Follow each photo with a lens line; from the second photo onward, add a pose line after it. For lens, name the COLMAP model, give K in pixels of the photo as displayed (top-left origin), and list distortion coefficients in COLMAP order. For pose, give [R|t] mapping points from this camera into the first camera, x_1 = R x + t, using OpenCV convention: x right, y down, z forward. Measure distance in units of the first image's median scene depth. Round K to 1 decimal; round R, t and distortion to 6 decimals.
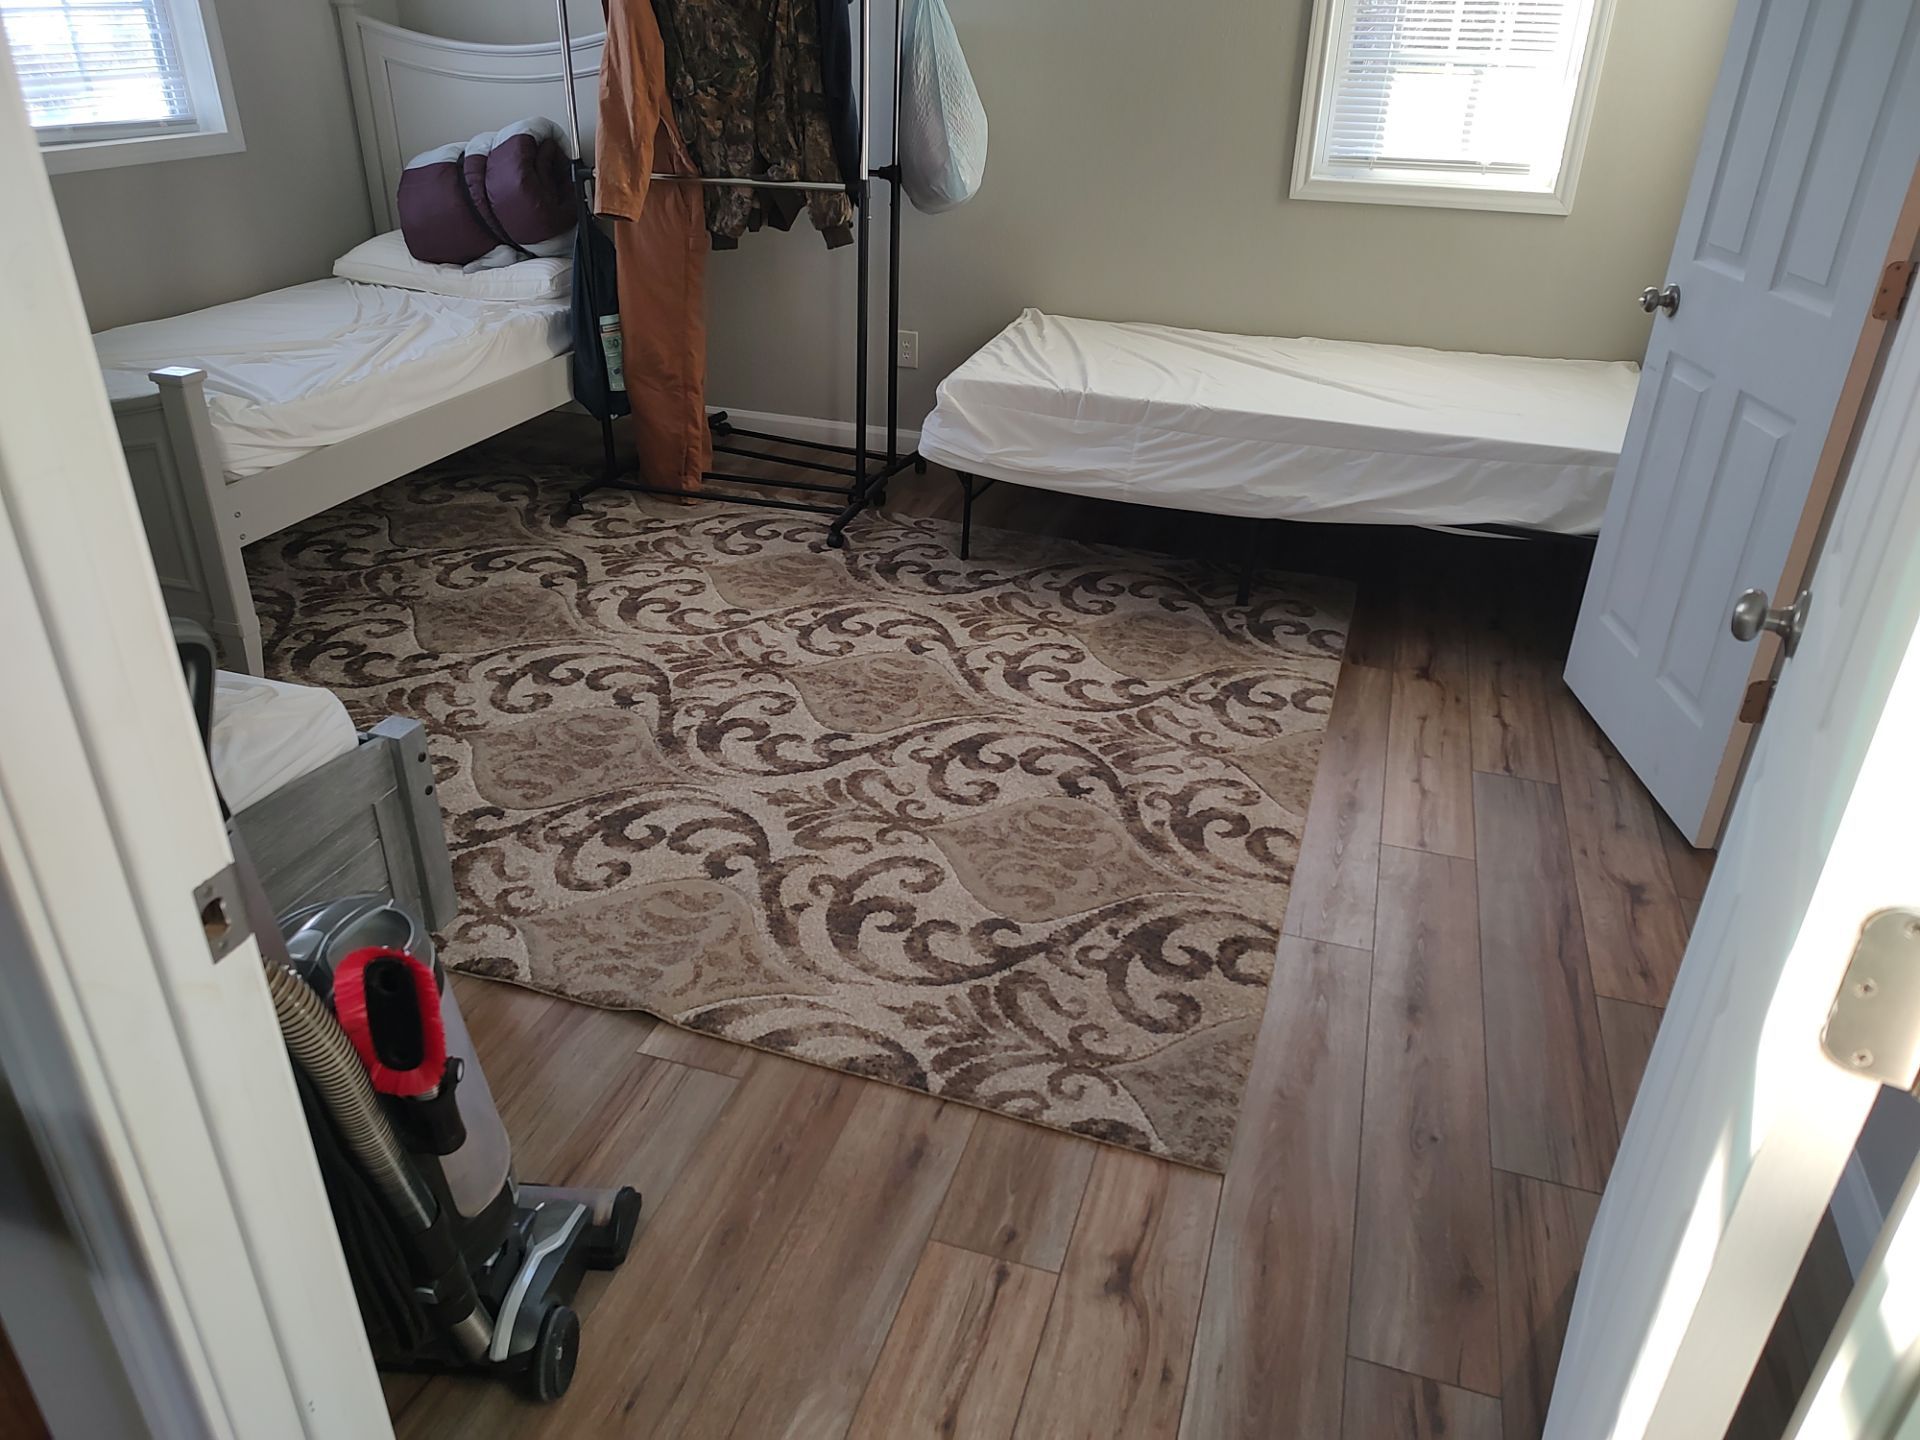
lens RADIAL K [[1365.4, 0, 958.9], [0, 1365.4, 723.4], [0, 0, 1]] dist [0.012676, -0.015222]
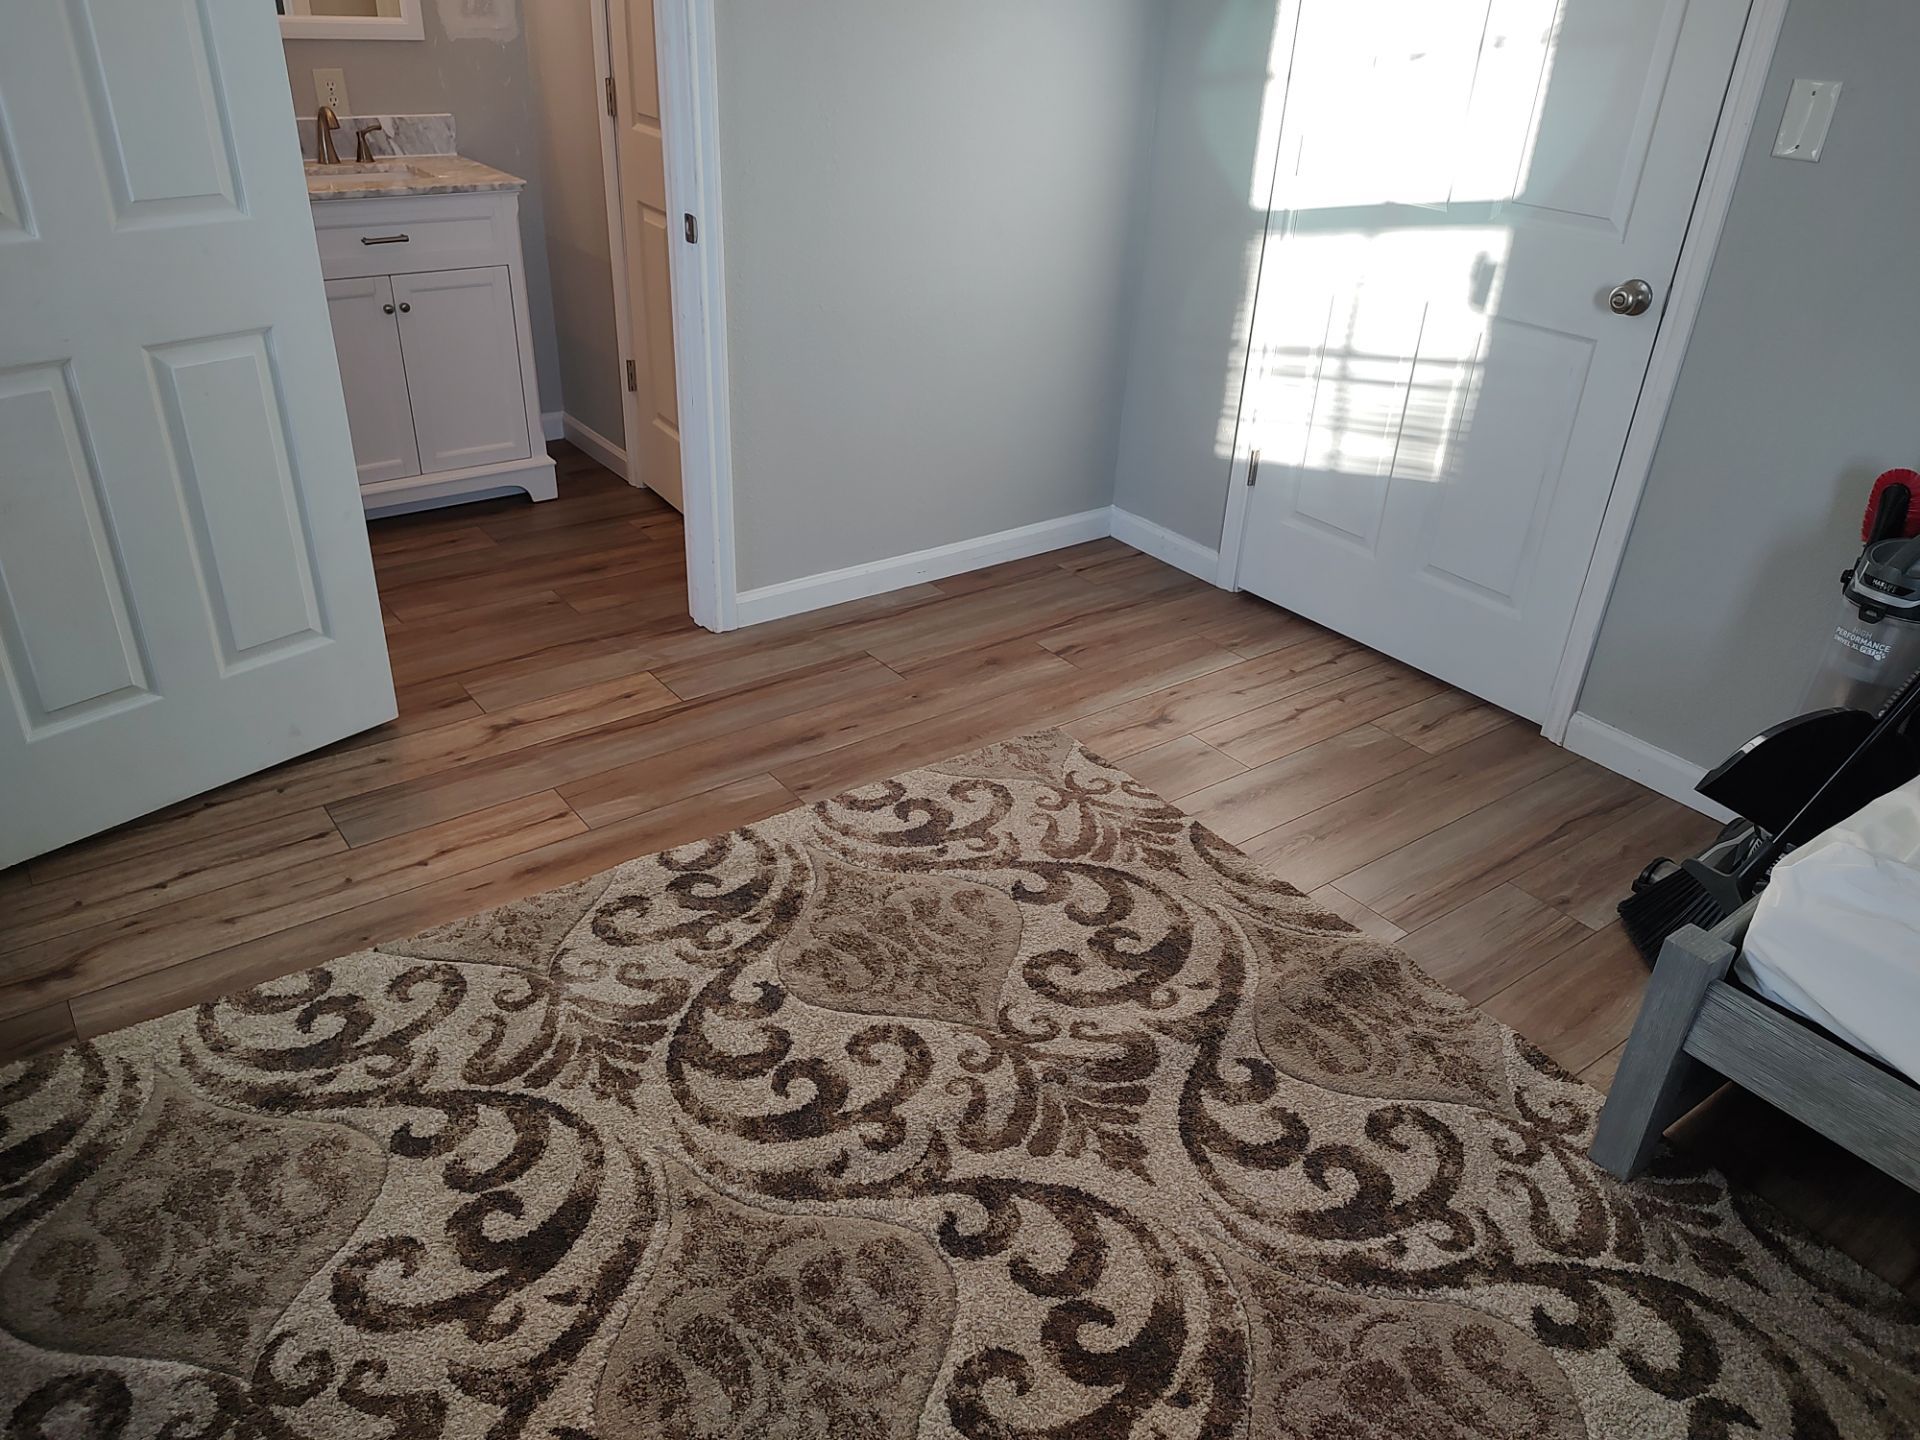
lens RADIAL K [[1365.4, 0, 960.1], [0, 1365.4, 718.8], [0, 0, 1]] dist [0.012676, -0.015222]
pose [[-0.808988, -0.340384, 0.479247, -0.329567], [0.212161, 0.591258, 0.778075, -0.648149], [-0.548203, 0.731131, -0.406105, 1.207829]]
